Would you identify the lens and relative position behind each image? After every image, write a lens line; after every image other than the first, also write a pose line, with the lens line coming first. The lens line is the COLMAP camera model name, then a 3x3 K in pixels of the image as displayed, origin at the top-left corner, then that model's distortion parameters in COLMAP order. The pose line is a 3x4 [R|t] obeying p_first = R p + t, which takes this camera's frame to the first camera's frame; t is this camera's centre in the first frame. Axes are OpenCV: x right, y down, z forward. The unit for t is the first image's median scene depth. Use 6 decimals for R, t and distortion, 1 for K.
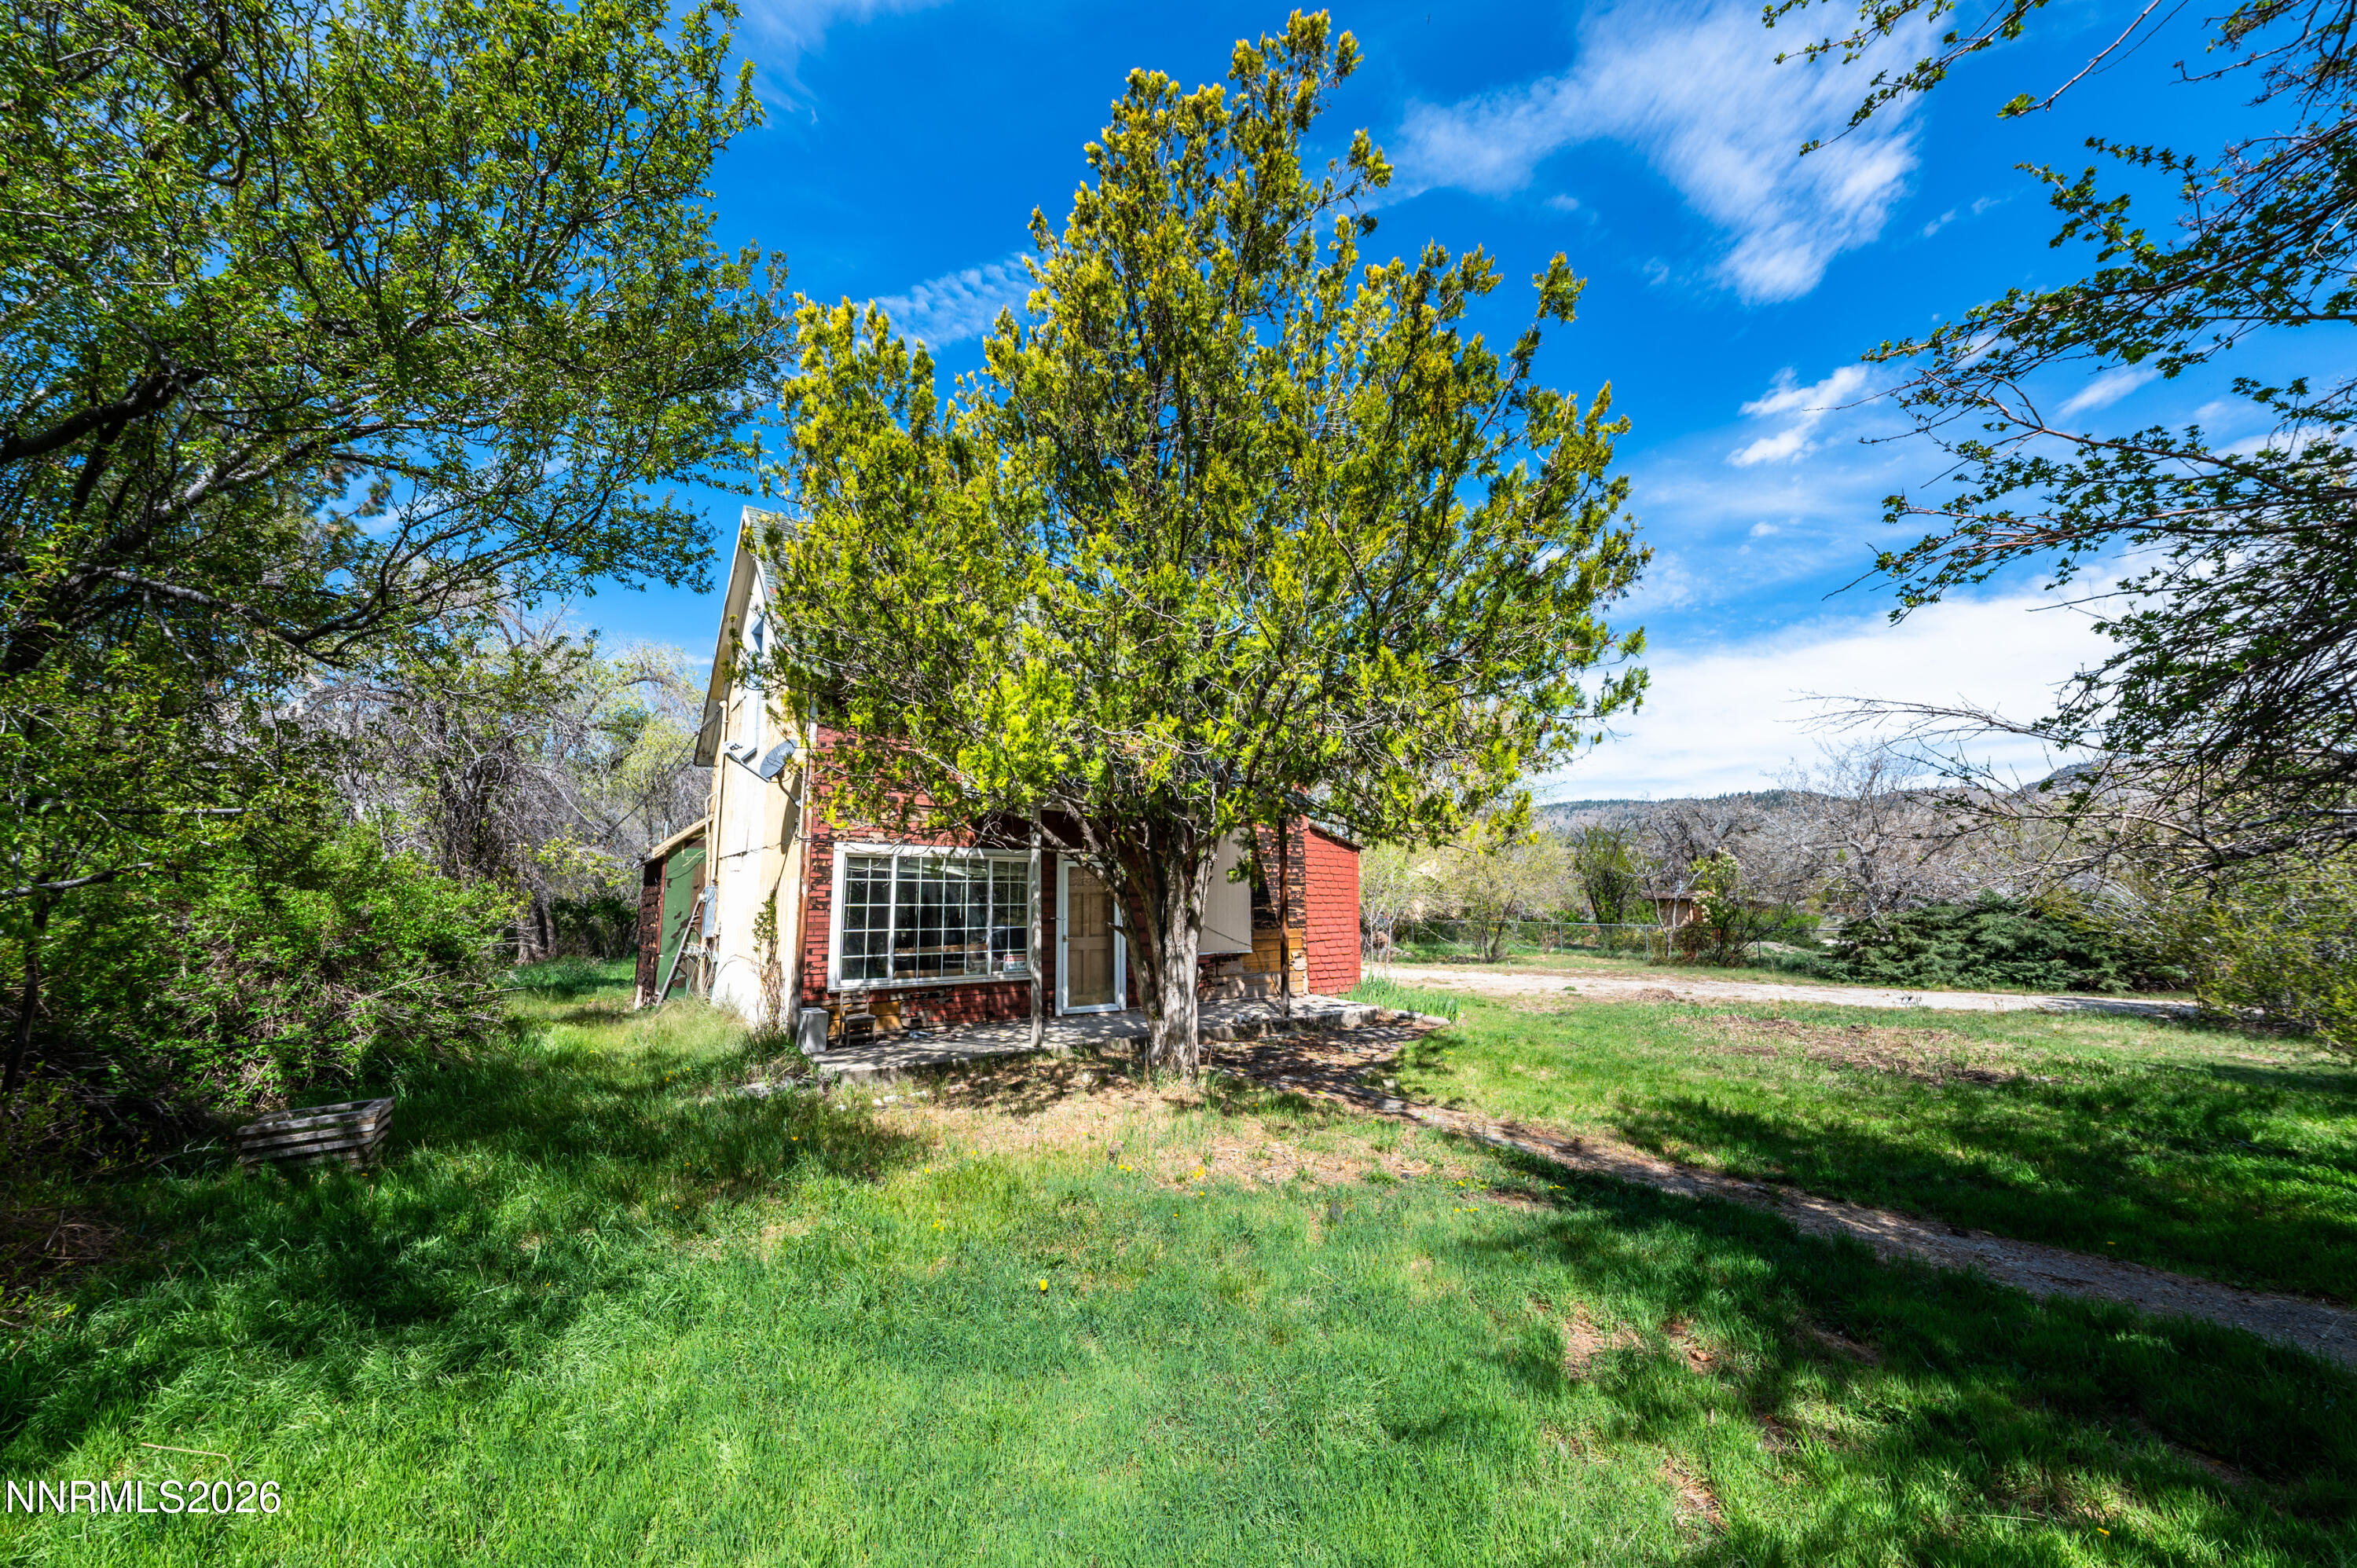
lens RADIAL K [[821.9, 0, 1175.1], [0, 821.9, 789.2], [0, 0, 1]] dist [0.001360, -0.000144]
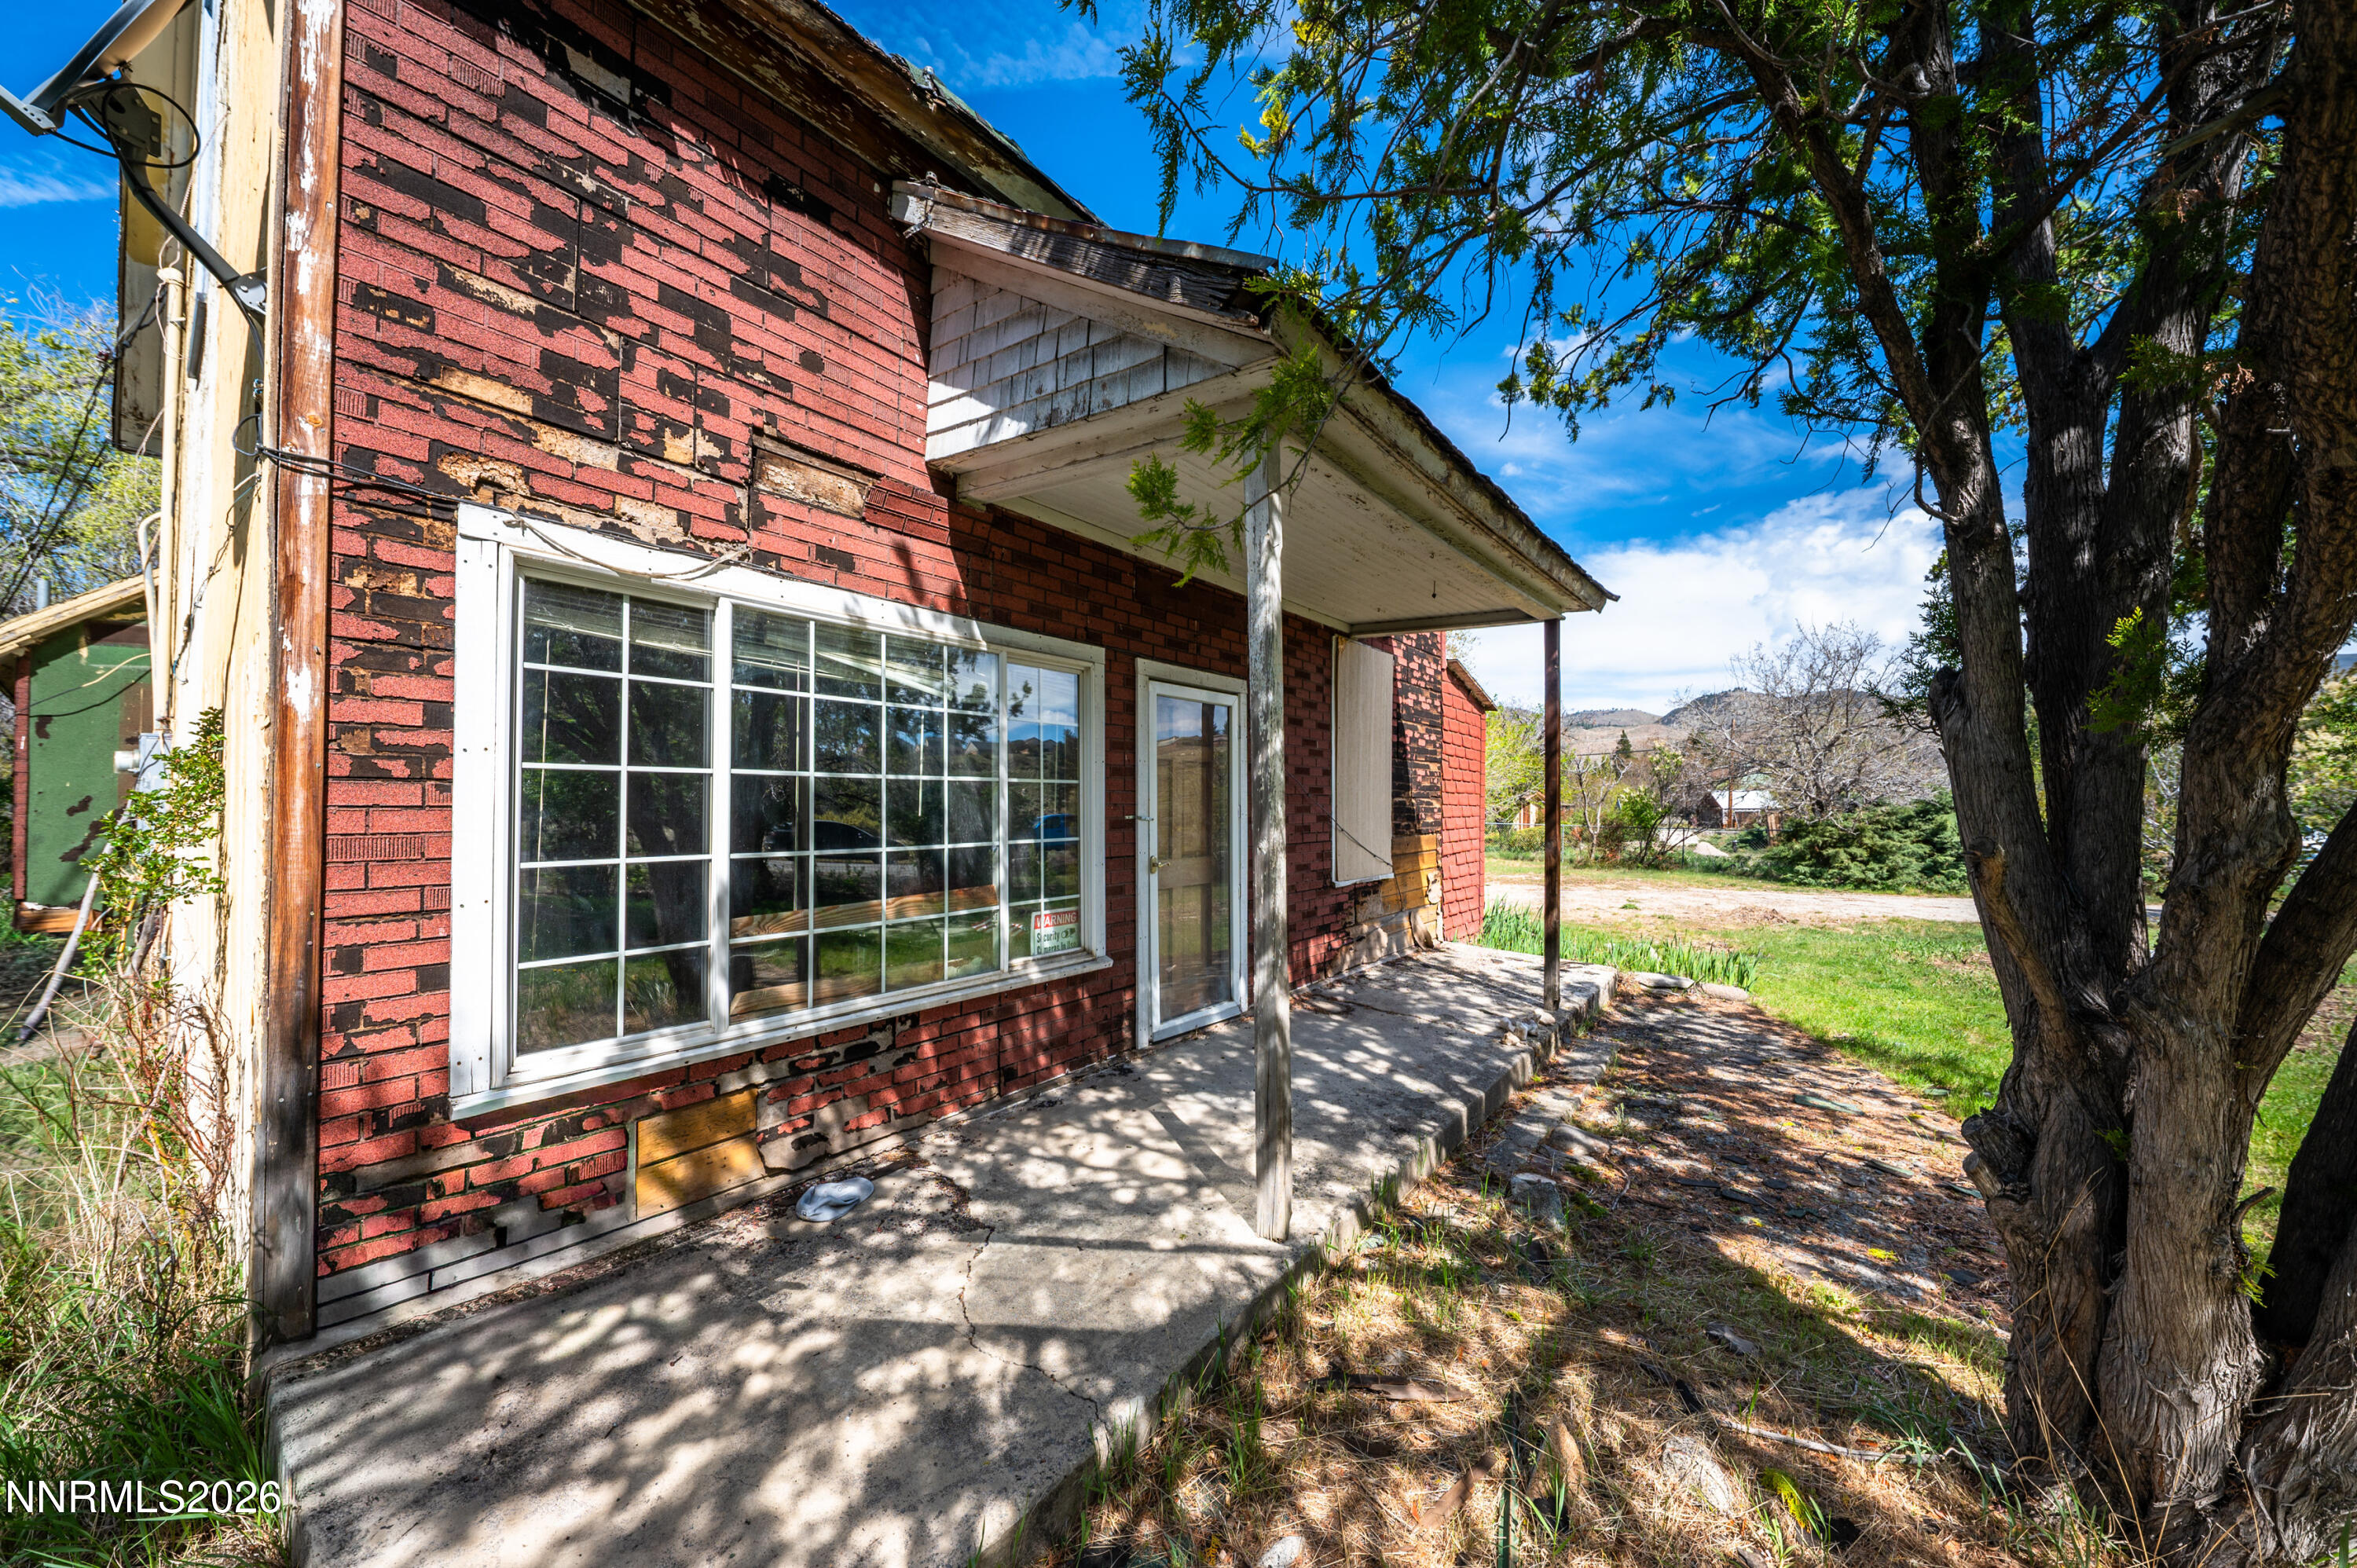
lens RADIAL K [[821.9, 0, 1175.2], [0, 821.9, 789.6], [0, 0, 1]] dist [0.001360, -0.000144]
pose [[0.966180, 0.012043, 0.257587, -0.256378], [-0.044069, 0.991925, 0.118922, 0.102758], [-0.254074, -0.126252, 0.958909, 0.663008]]
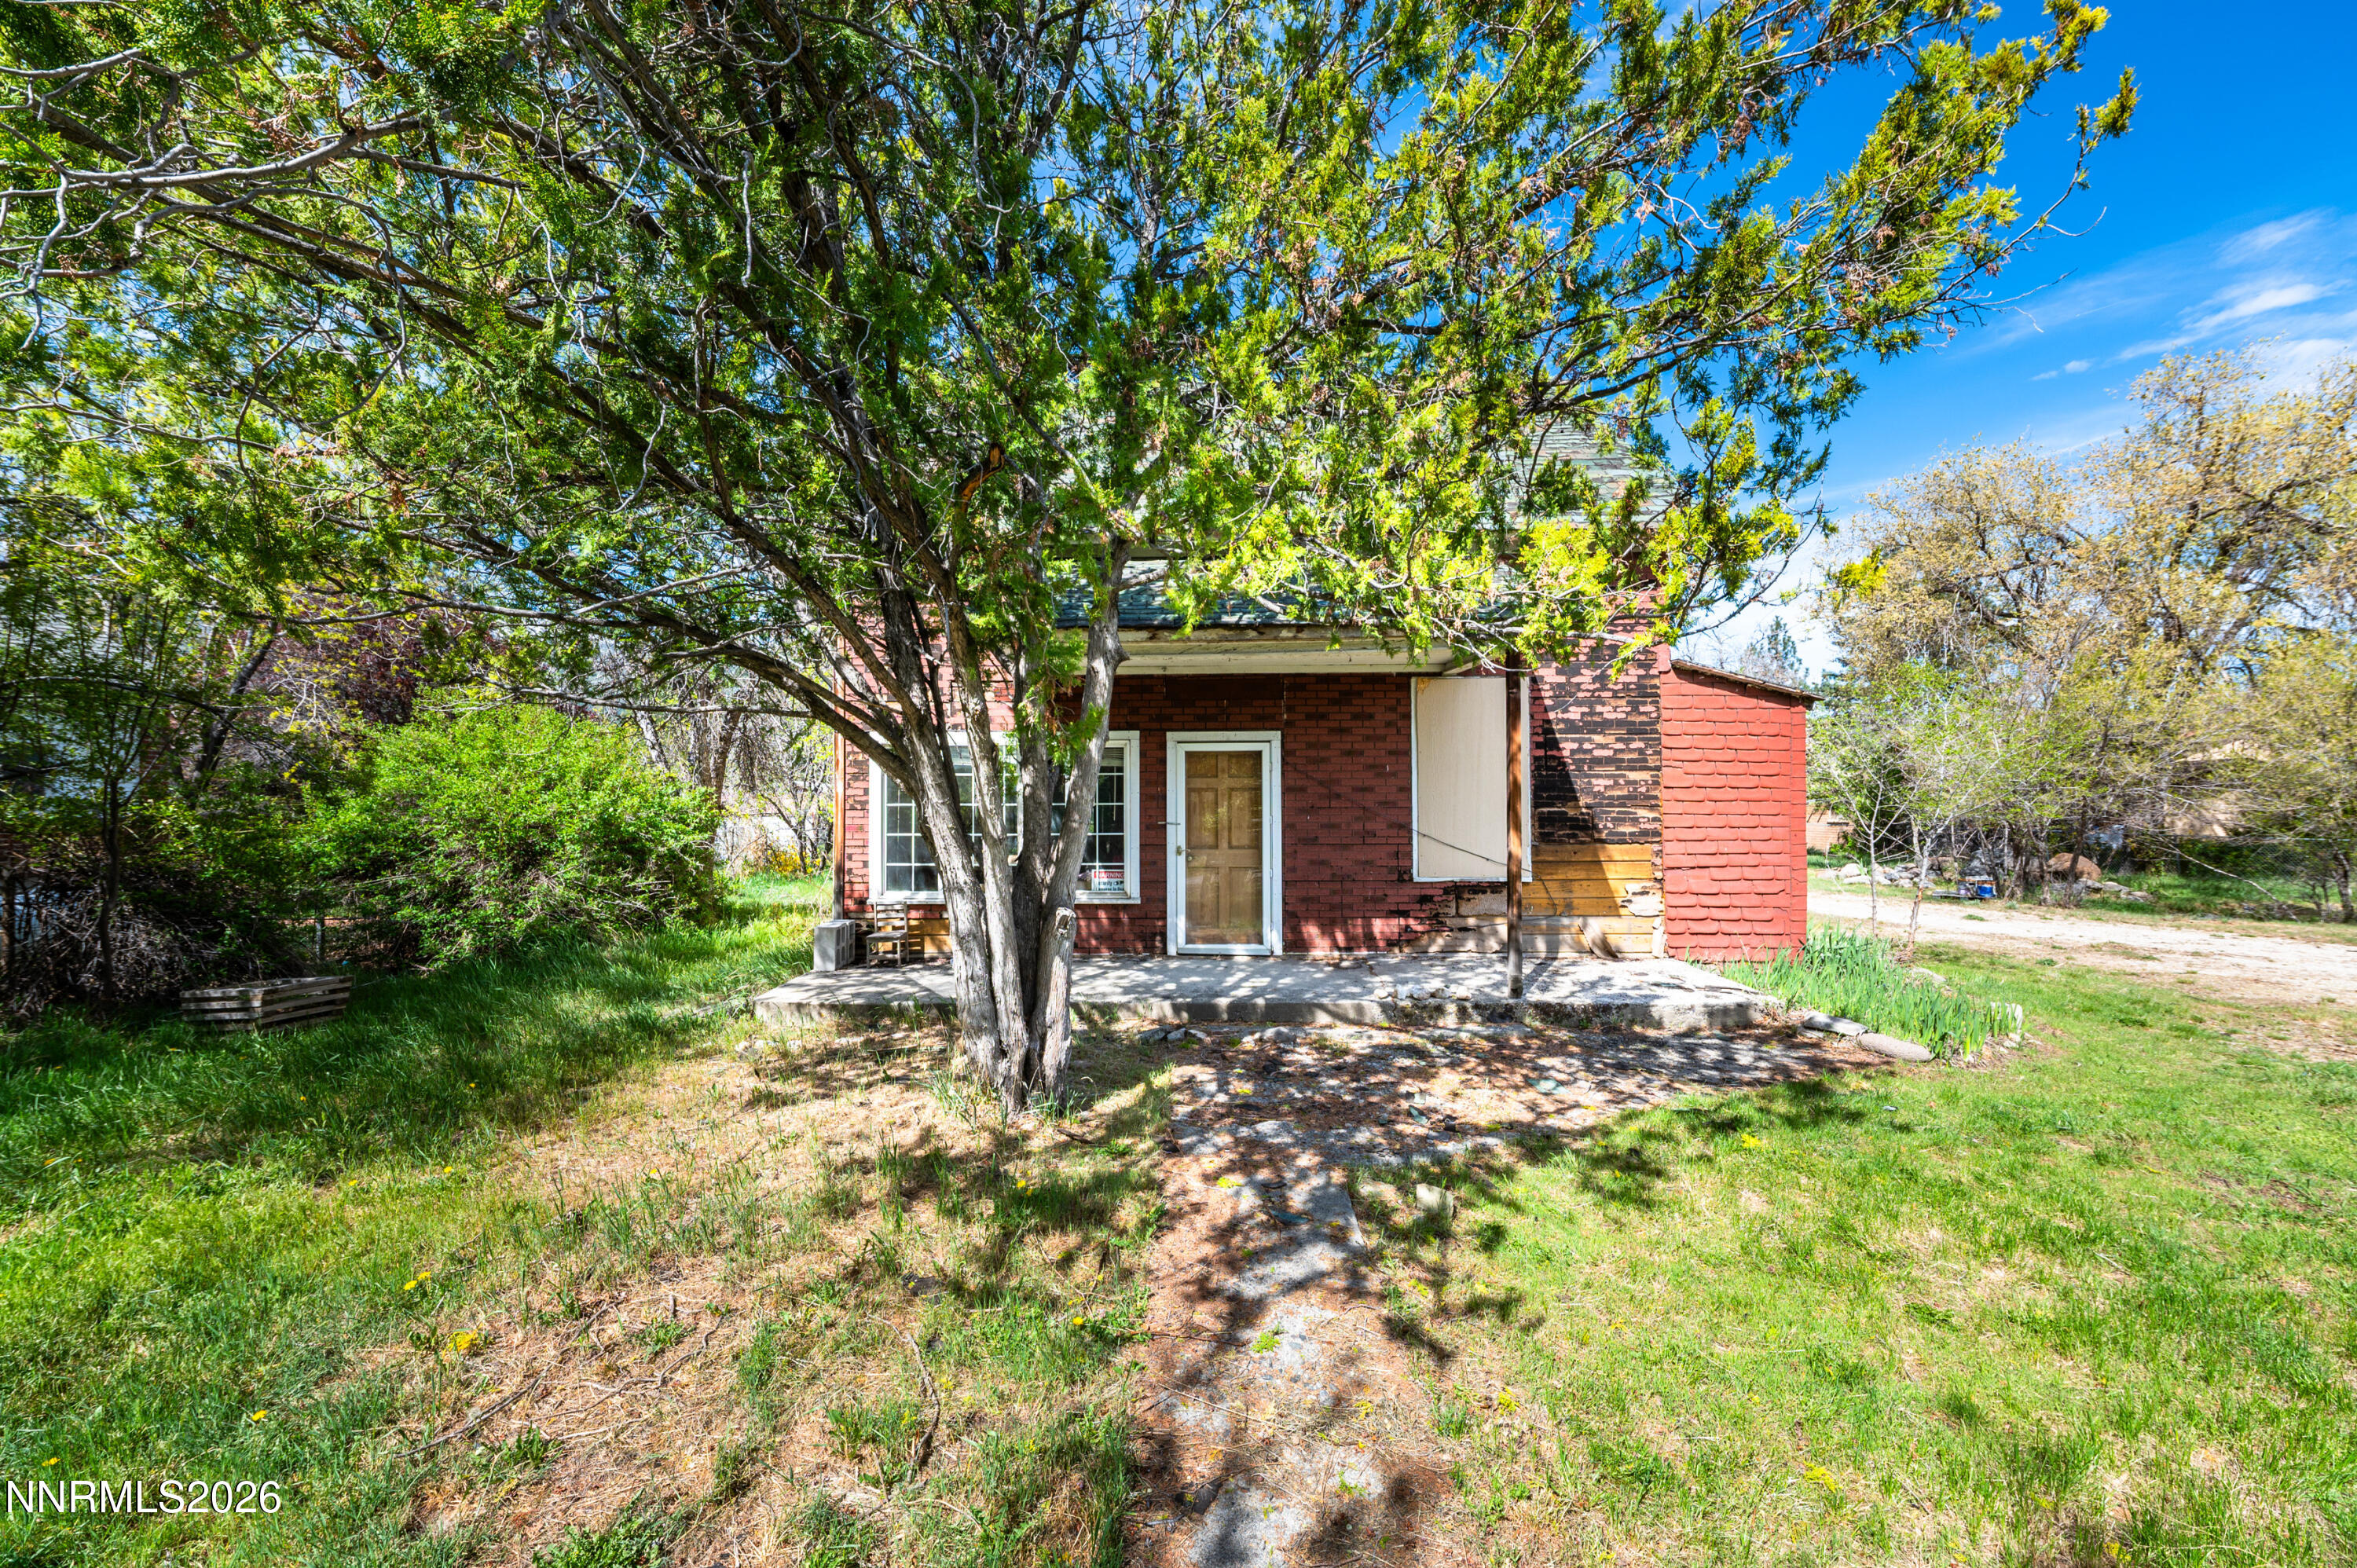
lens RADIAL K [[821.9, 0, 1175.2], [0, 821.9, 789.5], [0, 0, 1]] dist [0.001360, -0.000144]
pose [[0.789925, -0.018734, -0.612918, 0.340910], [0.085949, 0.993049, 0.080418, 0.077082], [0.607150, -0.116204, 0.786044, 0.480507]]
